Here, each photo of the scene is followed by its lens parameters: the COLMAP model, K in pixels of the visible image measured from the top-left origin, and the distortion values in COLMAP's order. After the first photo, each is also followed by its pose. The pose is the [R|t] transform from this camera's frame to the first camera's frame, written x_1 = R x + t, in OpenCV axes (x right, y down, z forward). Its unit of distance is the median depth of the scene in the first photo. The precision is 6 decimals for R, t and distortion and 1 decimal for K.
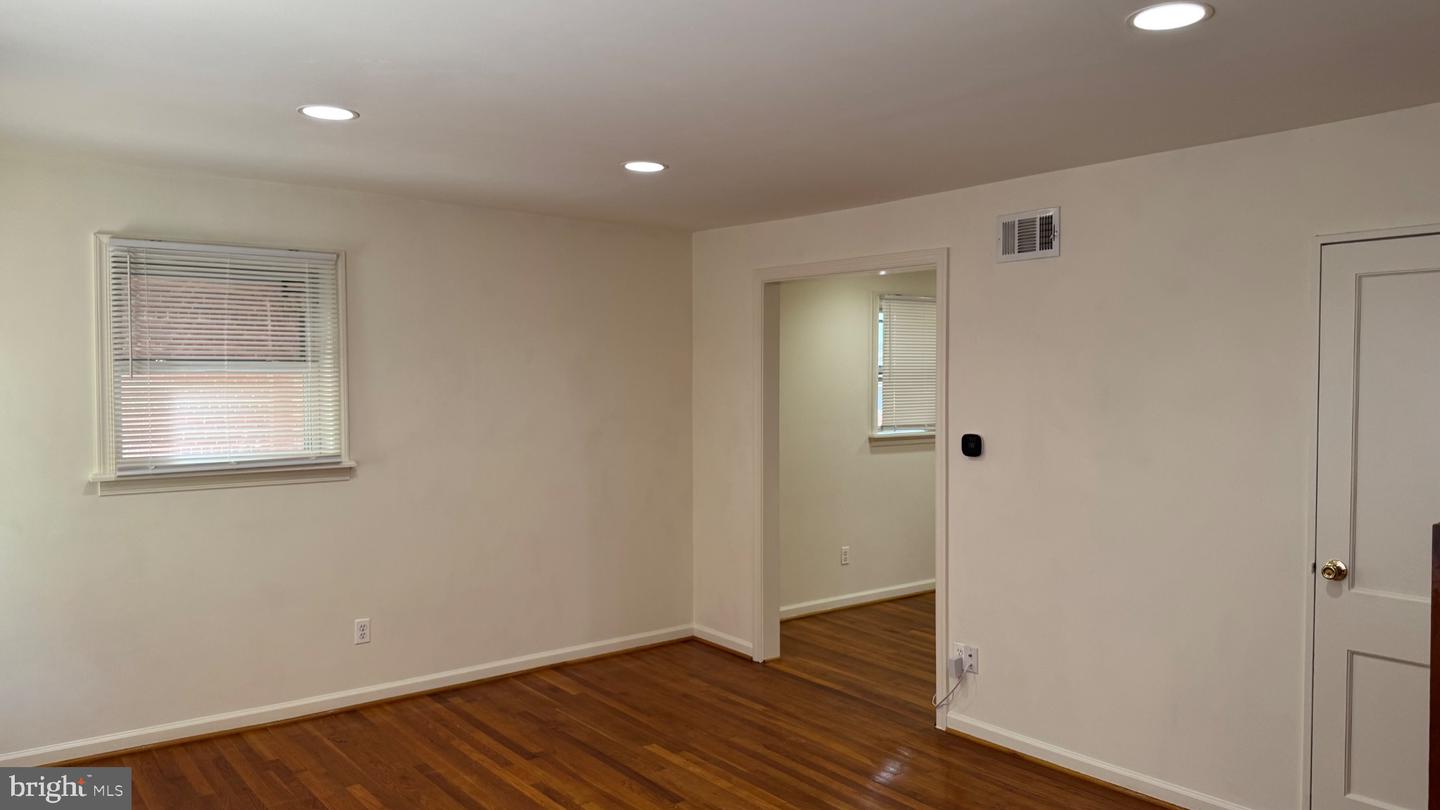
lens RADIAL K [[1018.2, 0, 720.0], [0, 1018.2, 405.0], [0, 0, 1]] dist [-0.002509, -0.002060]
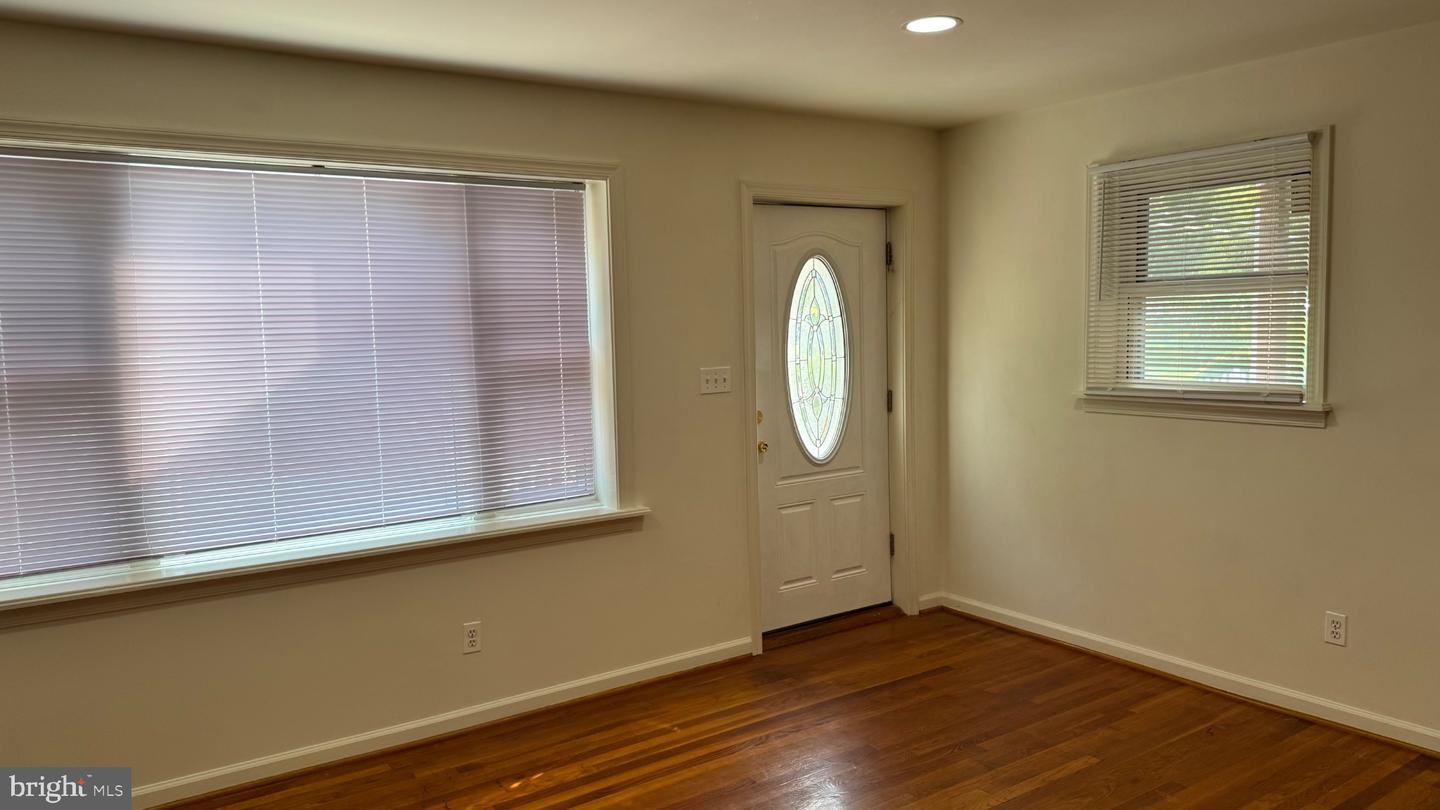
lens RADIAL K [[1018.2, 0, 720.0], [0, 1018.2, 405.0], [0, 0, 1]] dist [-0.002509, -0.002060]
pose [[-0.056502, 0.088746, -0.994450, 0.469238], [-0.004053, 0.996013, 0.089116, -0.011718], [0.998394, 0.009066, -0.055917, 0.651499]]
